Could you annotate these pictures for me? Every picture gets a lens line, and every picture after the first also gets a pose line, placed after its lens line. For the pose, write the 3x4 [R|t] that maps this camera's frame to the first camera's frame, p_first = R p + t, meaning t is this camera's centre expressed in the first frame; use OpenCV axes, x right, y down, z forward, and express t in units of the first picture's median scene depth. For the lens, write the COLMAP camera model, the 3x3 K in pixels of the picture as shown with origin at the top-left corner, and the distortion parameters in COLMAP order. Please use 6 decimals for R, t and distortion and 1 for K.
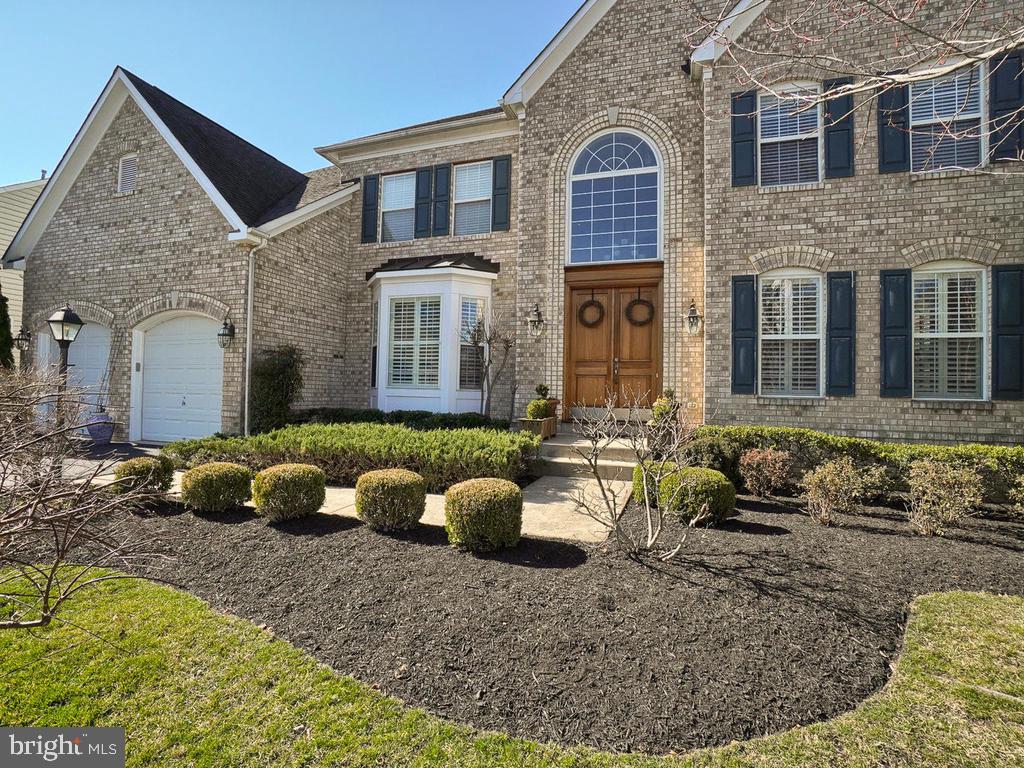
lens RADIAL K [[524.5, 0, 489.7], [0, 524.5, 368.0], [0, 0, 1]] dist [-0.037700, 0.002862]
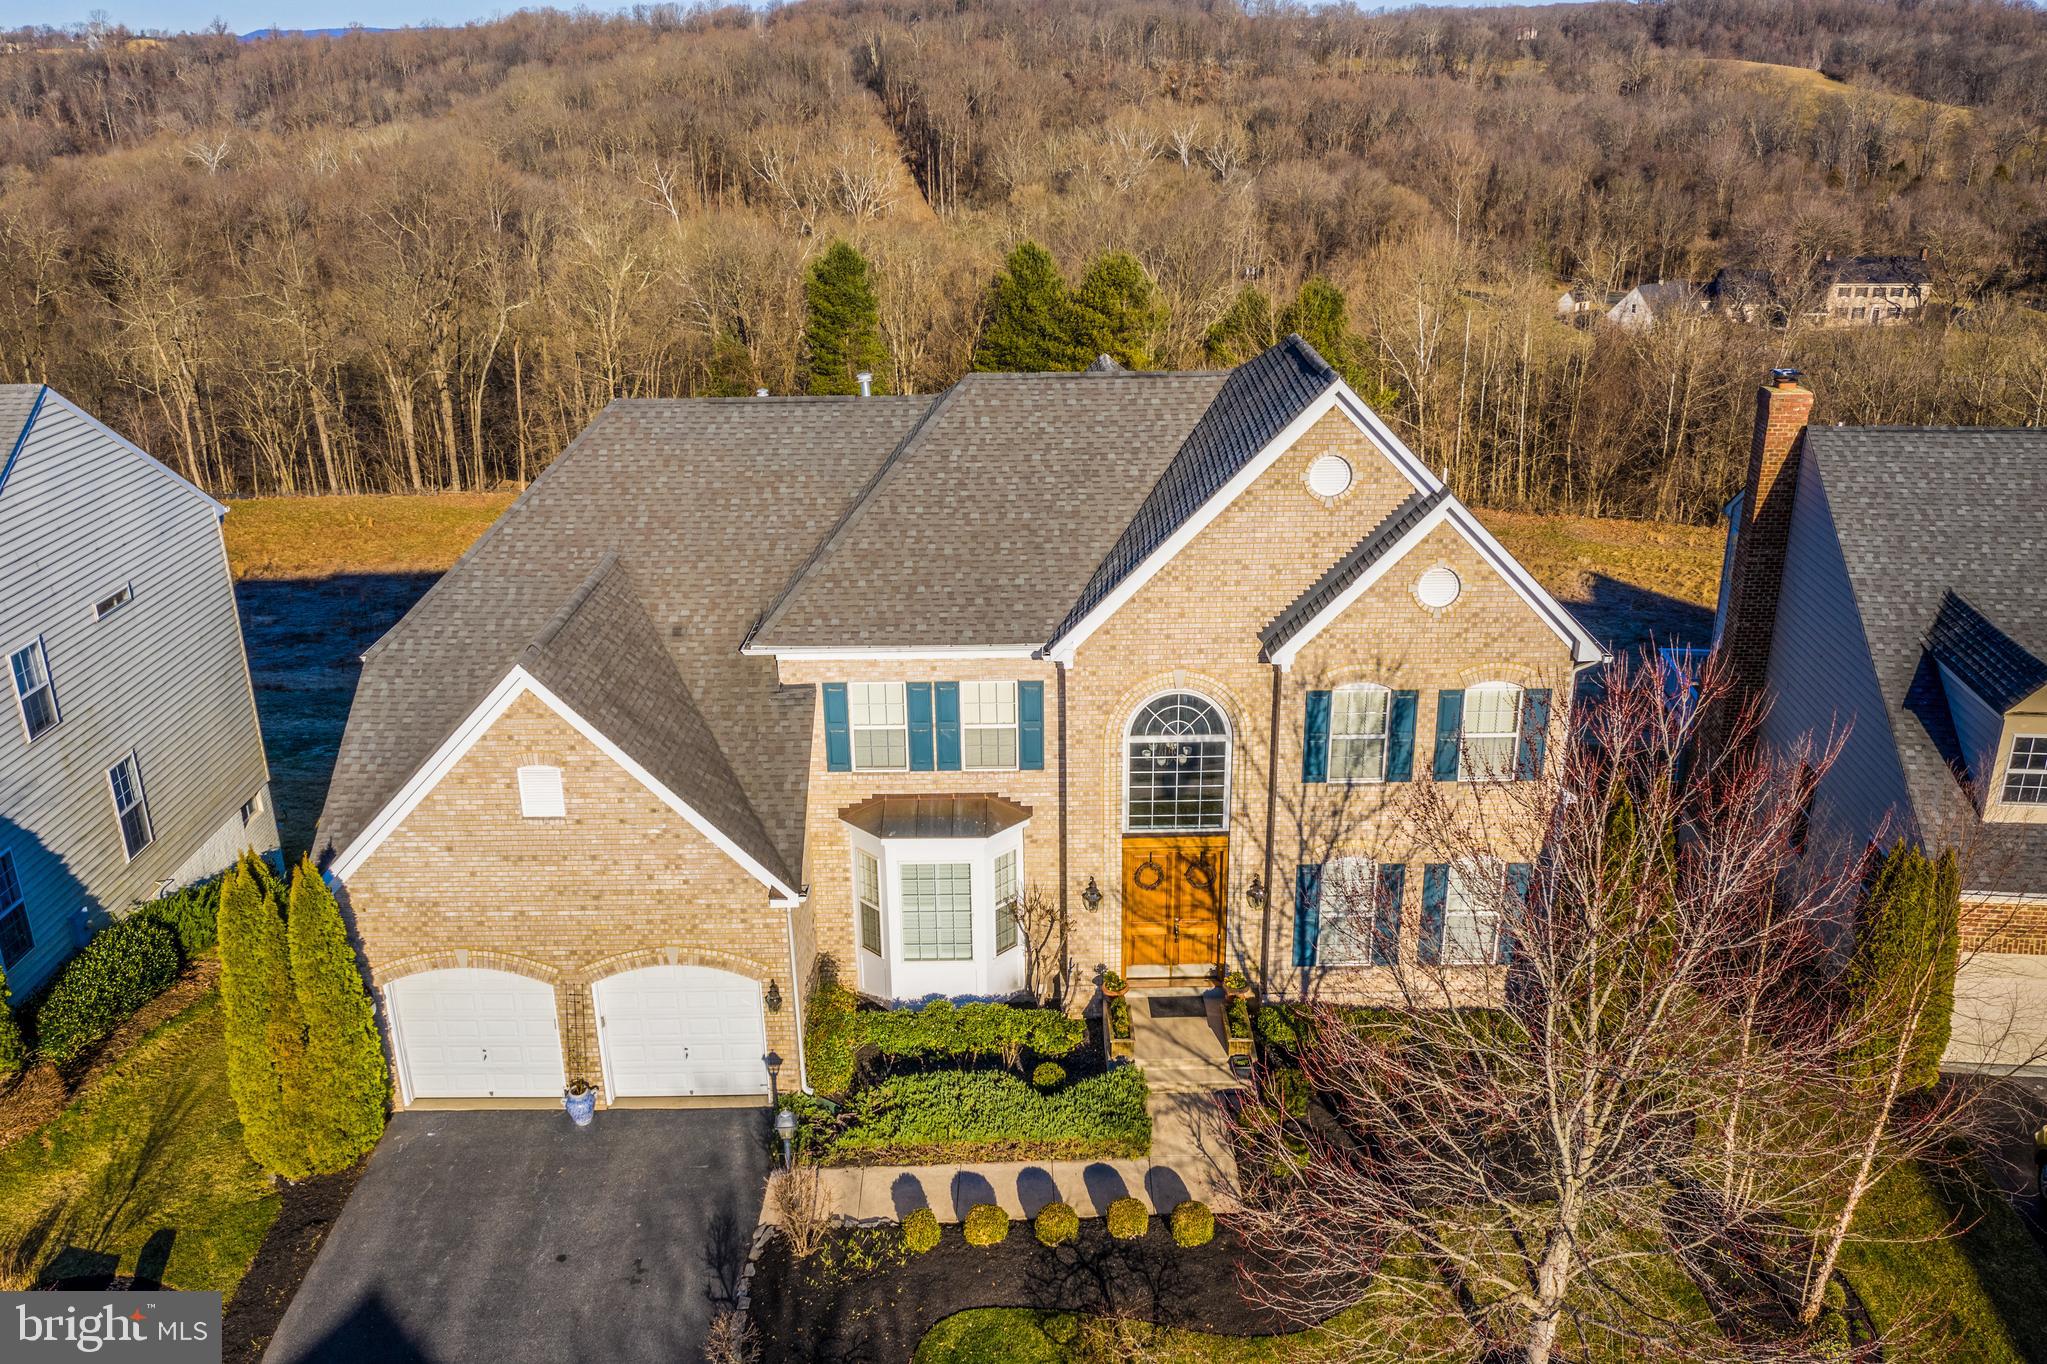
lens RADIAL K [[1625.5, 0, 1024.7], [0, 1625.5, 684.2], [0, 0, 1]] dist [-0.002930, -0.000867]
pose [[0.935020, -0.157362, 0.317766, -0.830129], [0.018173, 0.916225, 0.400253, -1.504698], [-0.354129, -0.368469, 0.859548, -1.188366]]
